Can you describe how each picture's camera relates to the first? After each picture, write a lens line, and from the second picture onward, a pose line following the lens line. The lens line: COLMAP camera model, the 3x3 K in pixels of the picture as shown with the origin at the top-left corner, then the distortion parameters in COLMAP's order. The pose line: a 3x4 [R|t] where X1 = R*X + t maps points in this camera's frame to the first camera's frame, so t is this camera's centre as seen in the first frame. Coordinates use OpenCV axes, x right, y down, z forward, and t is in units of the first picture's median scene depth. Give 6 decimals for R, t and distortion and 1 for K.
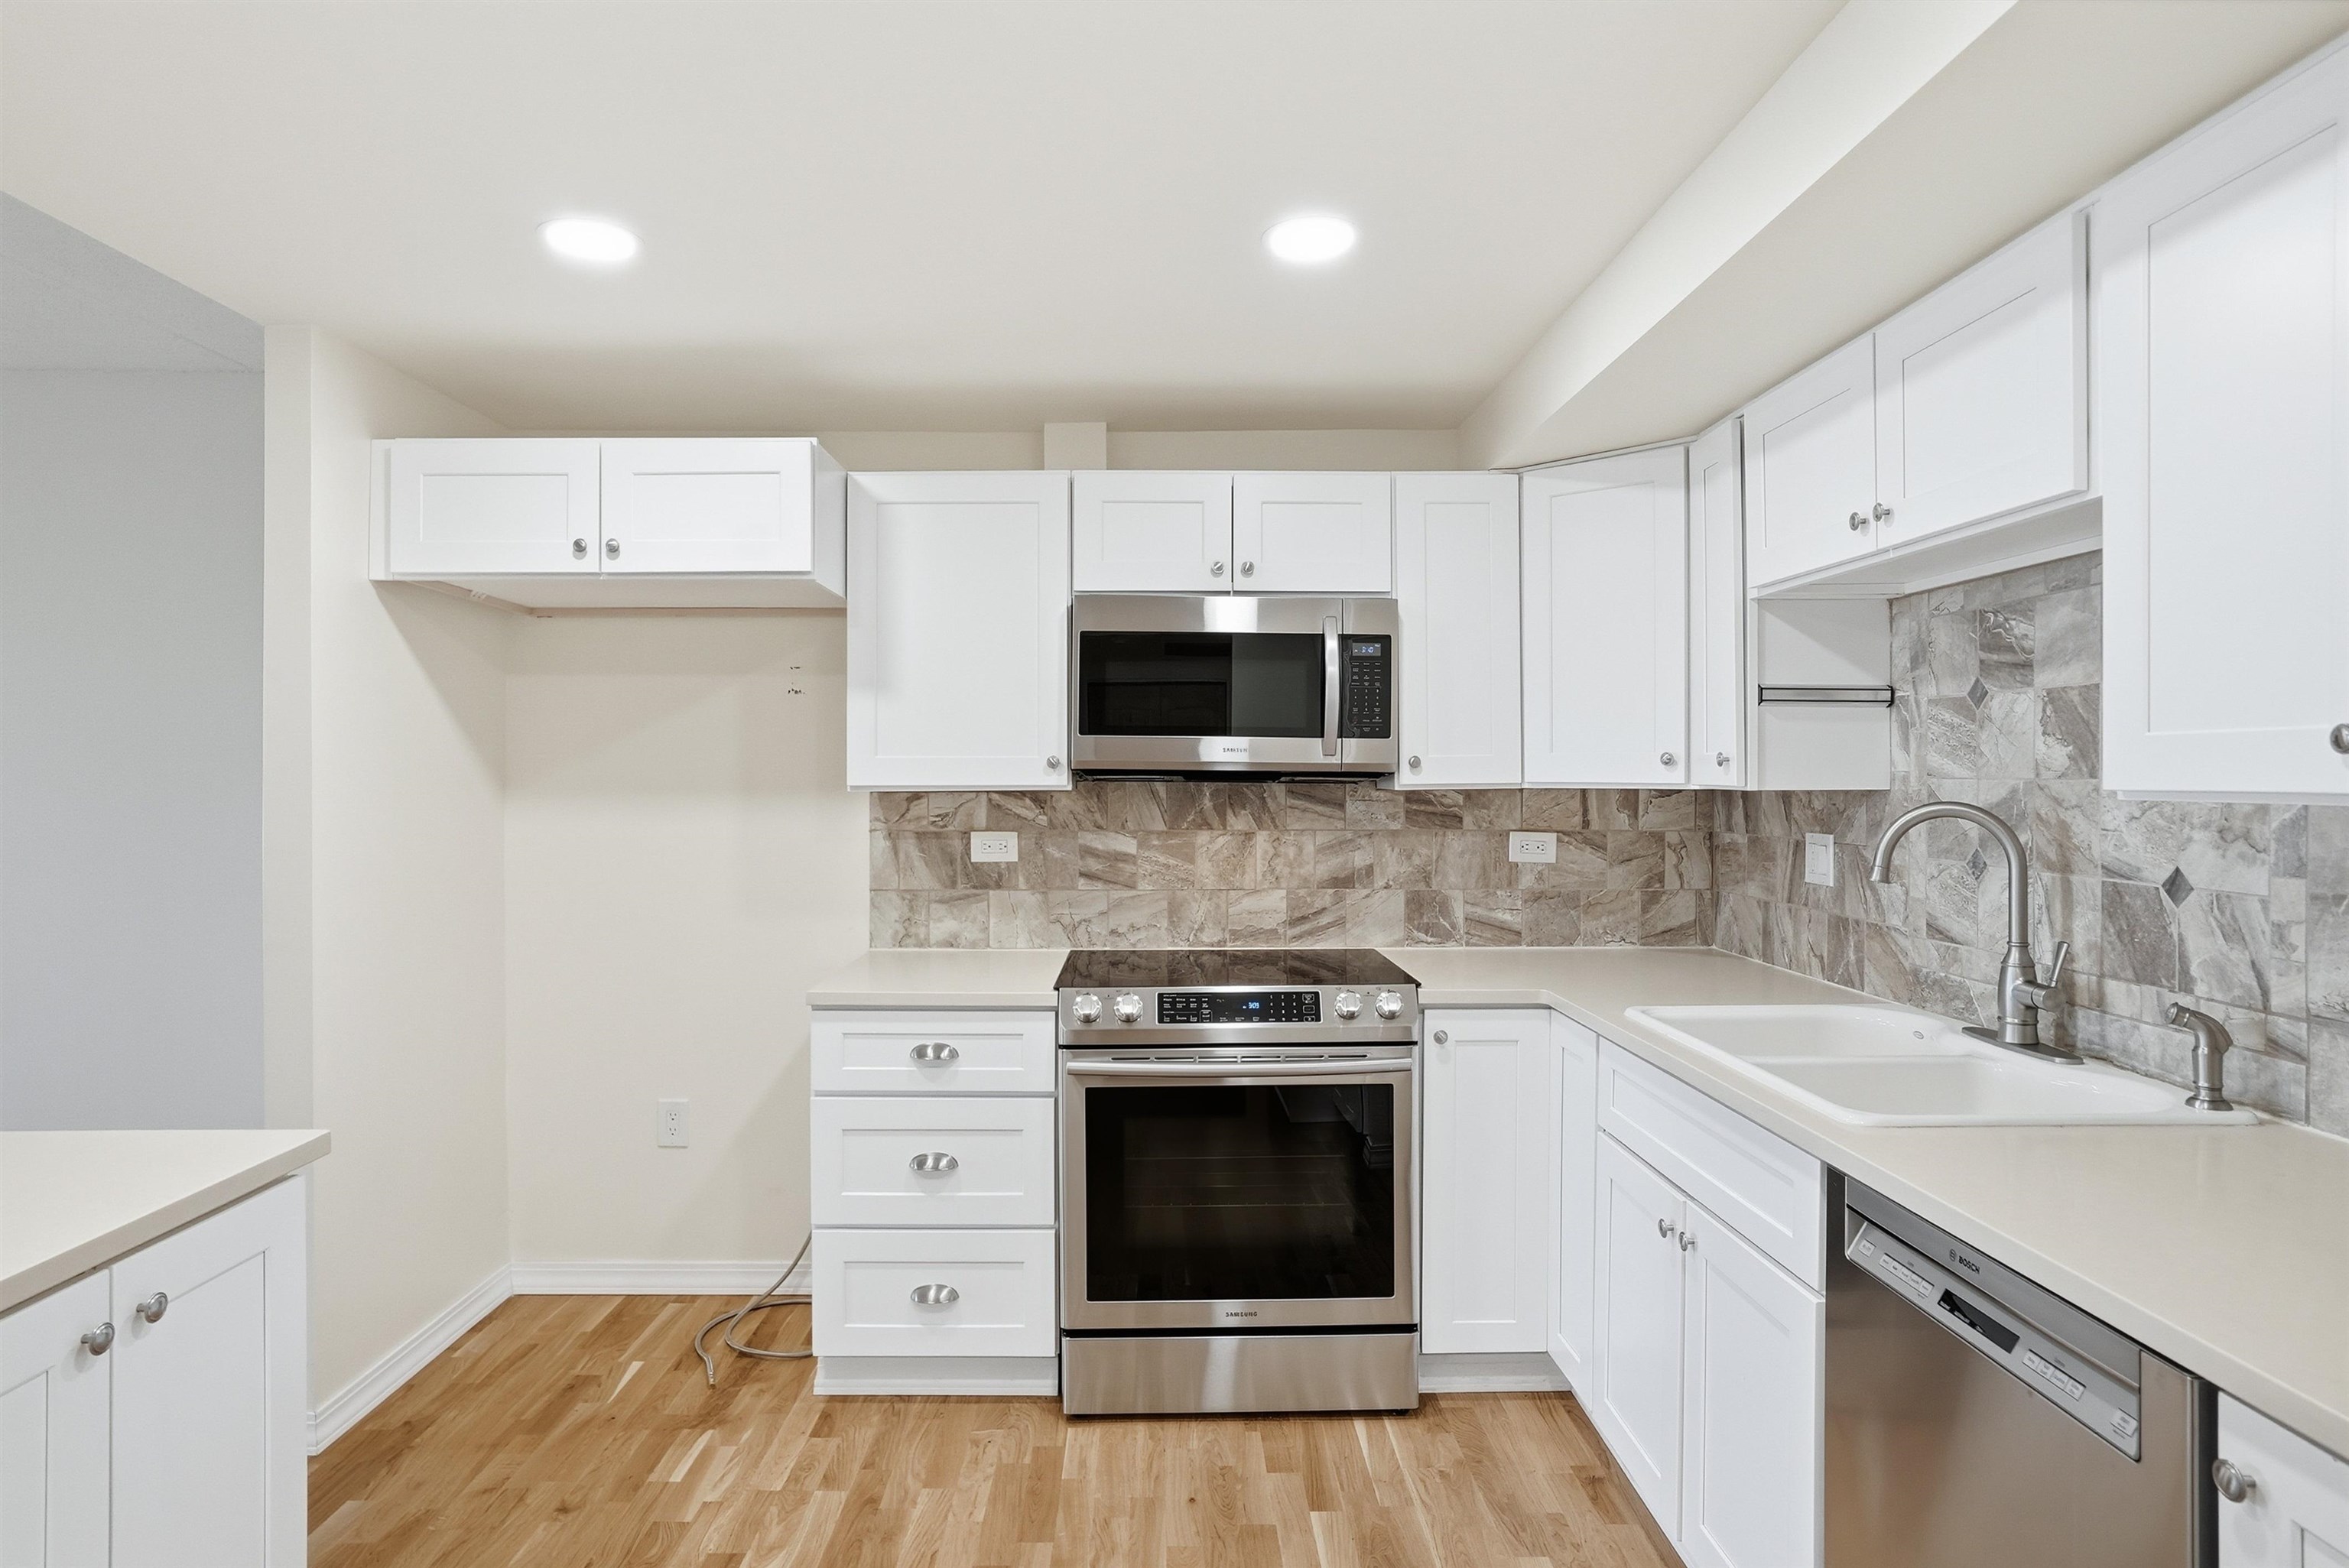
lens RADIAL K [[1309.2, 0, 1160.0], [0, 1309.2, 775.8], [0, 0, 1]] dist [-0.026738, 0.009160]
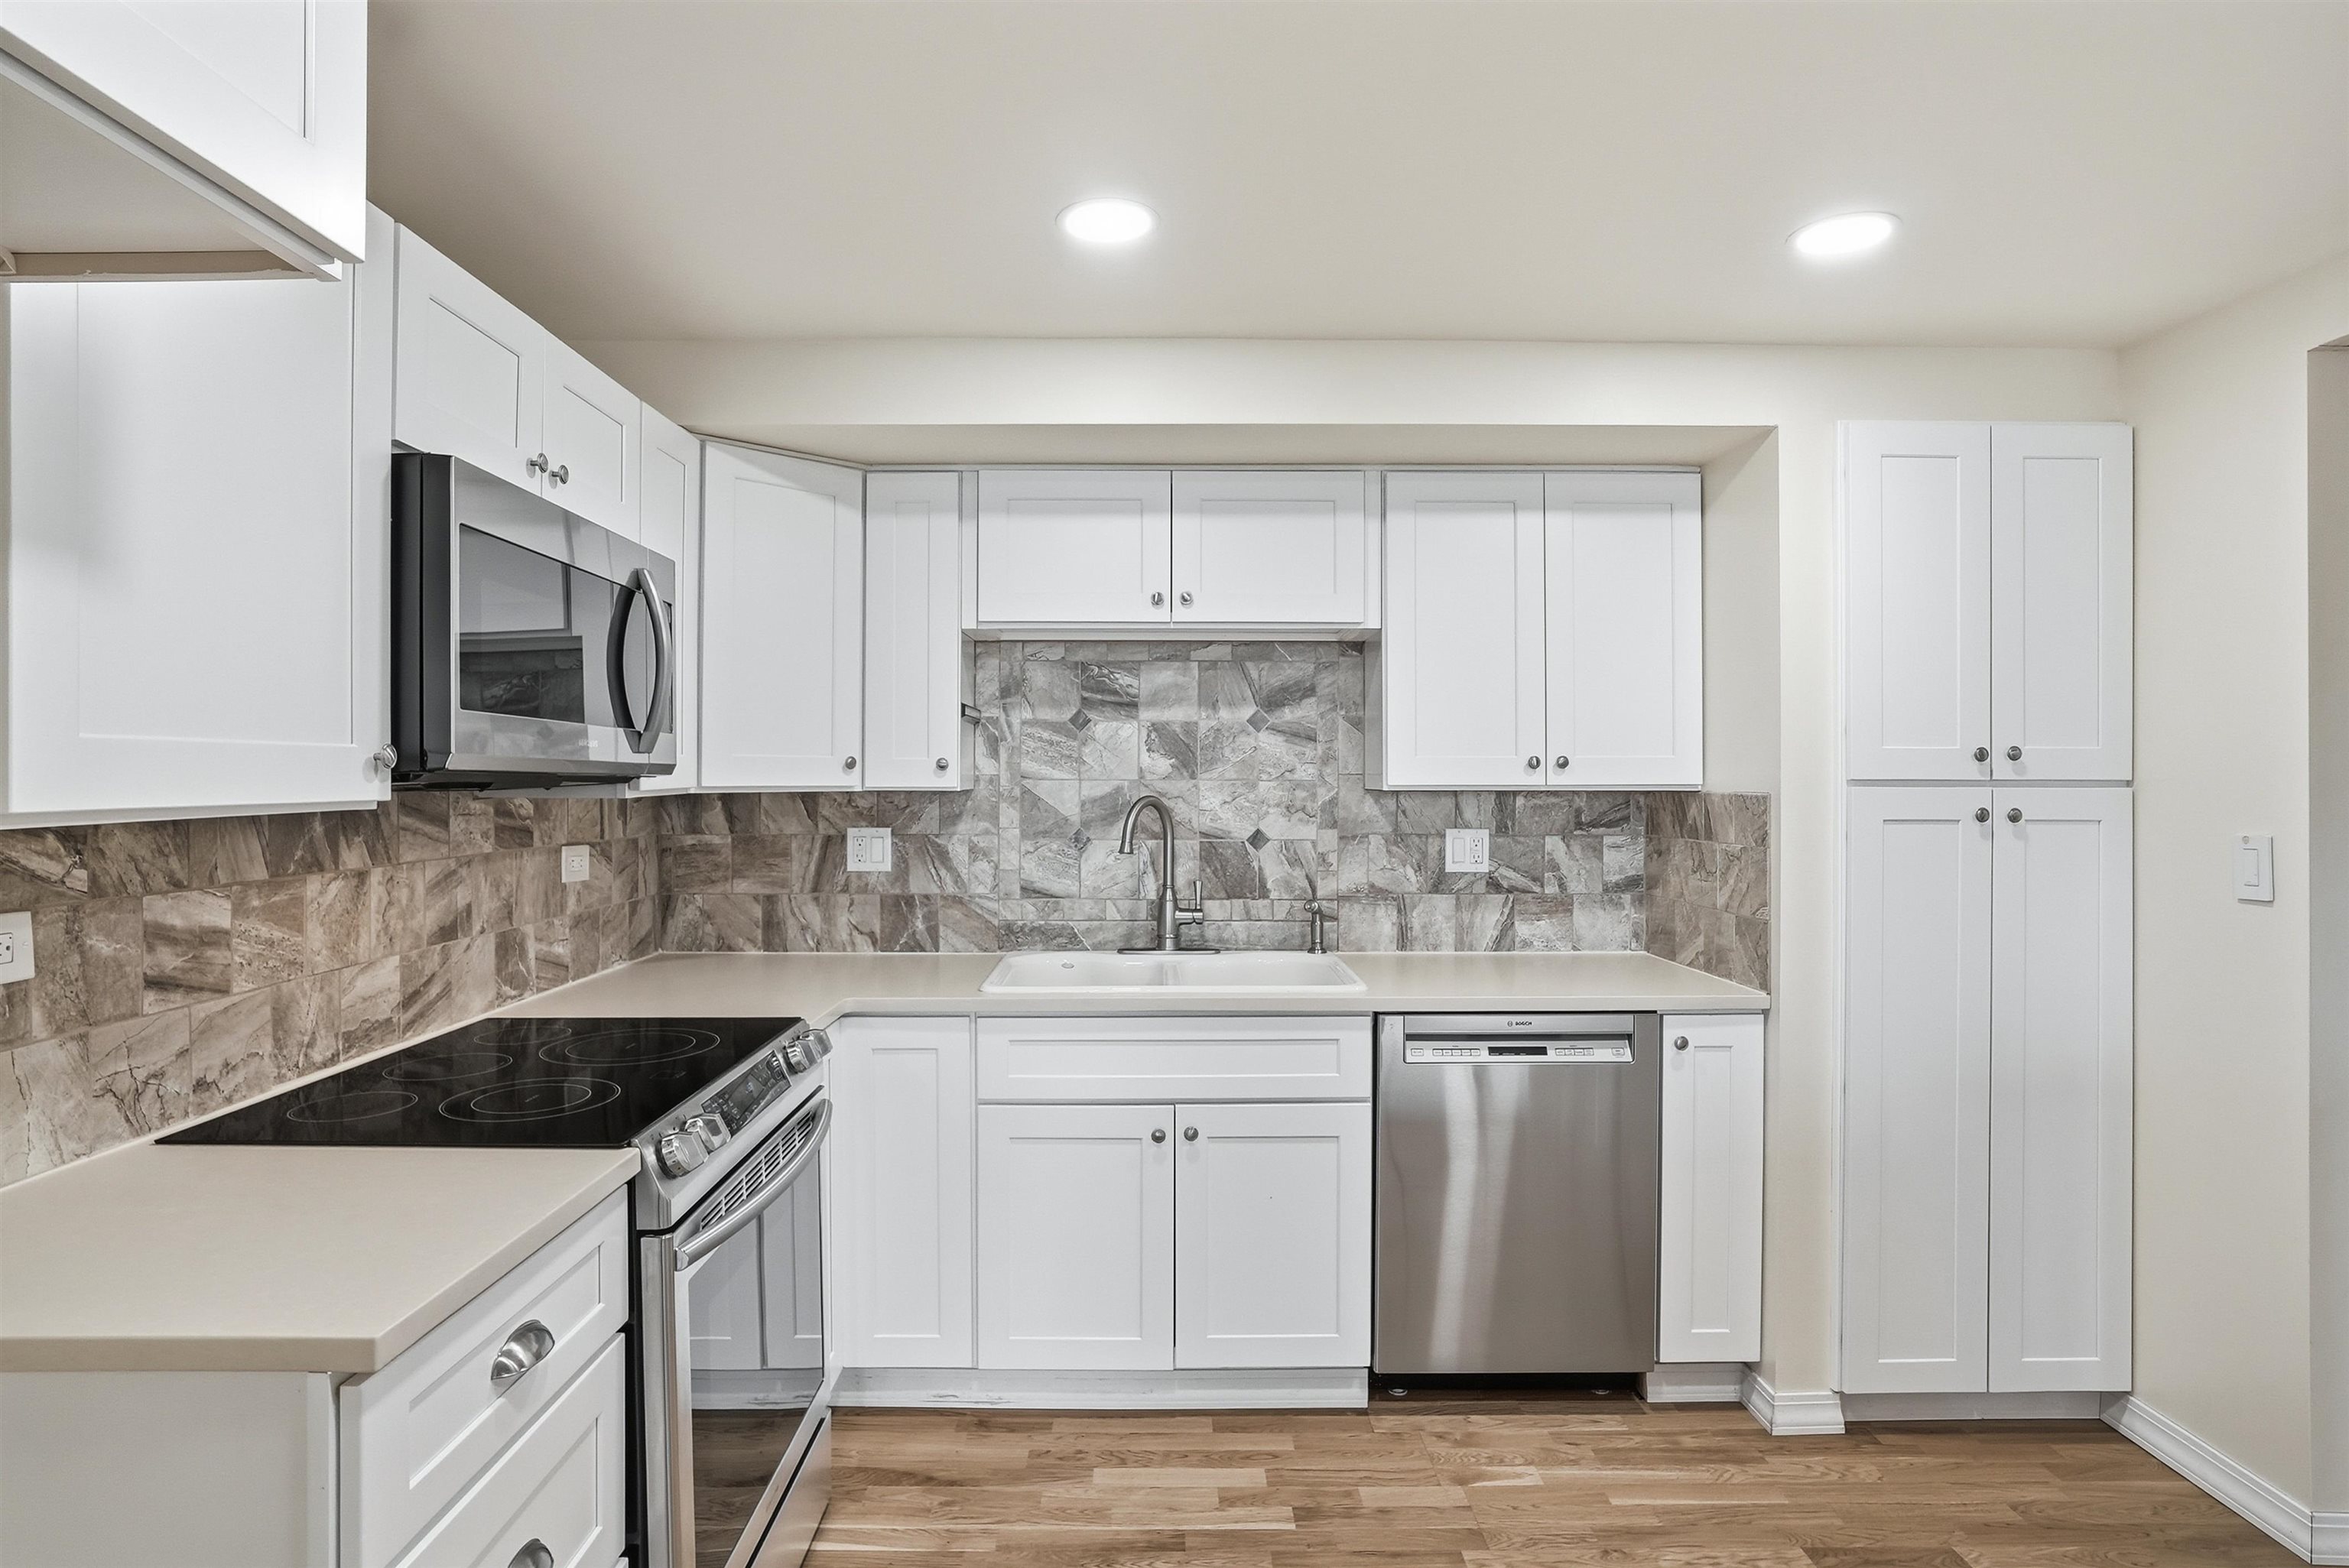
lens RADIAL K [[1263.6, 0, 1155.1], [0, 1263.6, 774.3], [0, 0, 1]] dist [-0.040905, 0.019772]
pose [[0.004796, 0.000385, 0.999988, -0.667092], [0.001234, 0.999999, -0.000391, -0.002849], [-0.999988, 0.001236, 0.004795, 0.791311]]
